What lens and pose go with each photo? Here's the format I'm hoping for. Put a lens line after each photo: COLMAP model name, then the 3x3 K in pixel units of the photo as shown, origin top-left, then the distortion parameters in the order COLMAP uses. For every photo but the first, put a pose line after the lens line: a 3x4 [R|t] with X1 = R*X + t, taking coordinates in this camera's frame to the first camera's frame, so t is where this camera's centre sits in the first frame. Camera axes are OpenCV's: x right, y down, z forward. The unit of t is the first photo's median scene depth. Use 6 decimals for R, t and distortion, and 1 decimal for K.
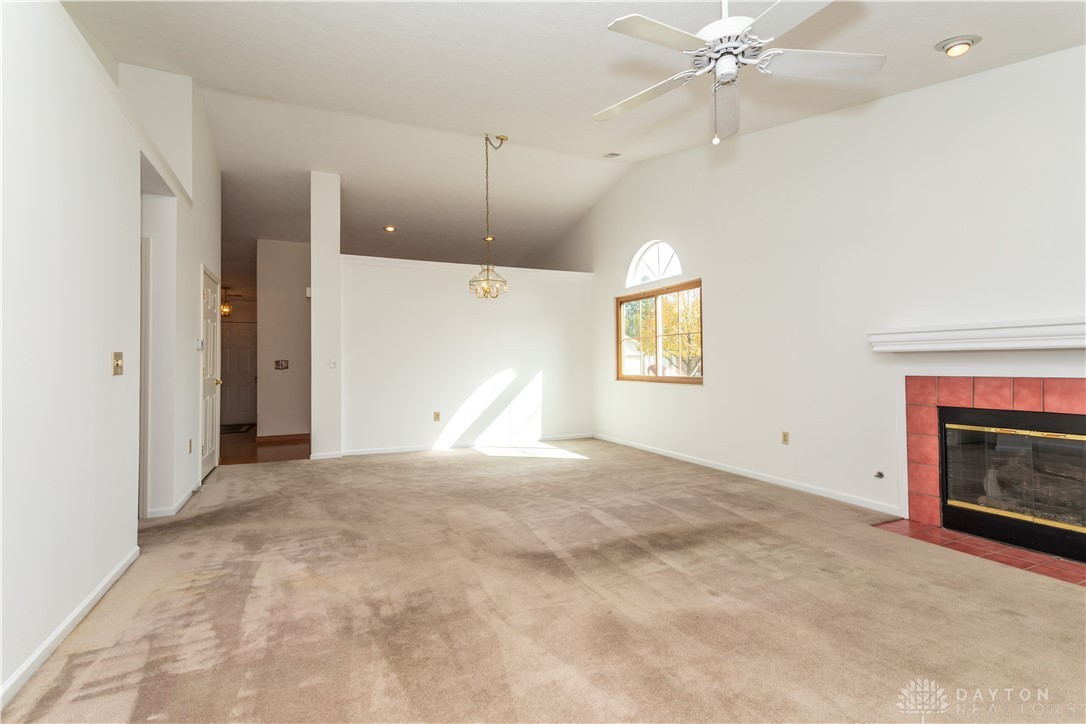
lens RADIAL K [[516.4, 0, 542.9], [0, 516.4, 362.4], [0, 0, 1]] dist [0.002367, -0.000095]
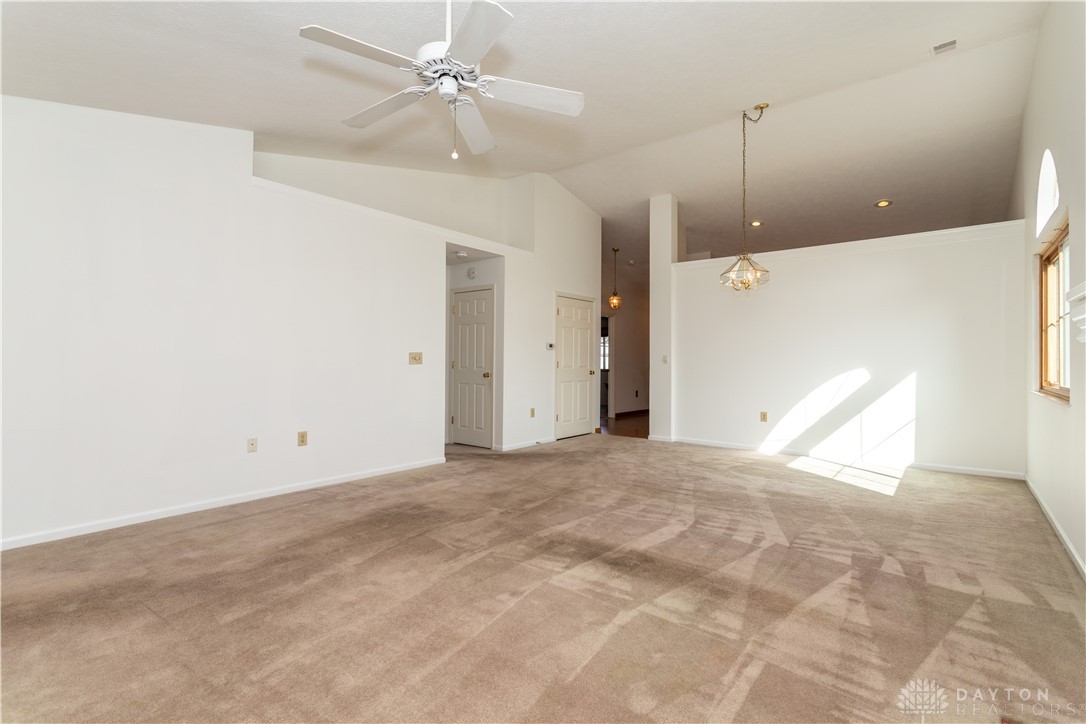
lens RADIAL K [[516.4, 0, 542.1], [0, 516.4, 355.6], [0, 0, 1]] dist [0.002367, -0.000095]
pose [[0.434941, -0.001407, -0.900458, 0.518278], [-0.004068, 0.999986, -0.003528, -0.001235], [0.900450, 0.005197, 0.434929, 0.257597]]
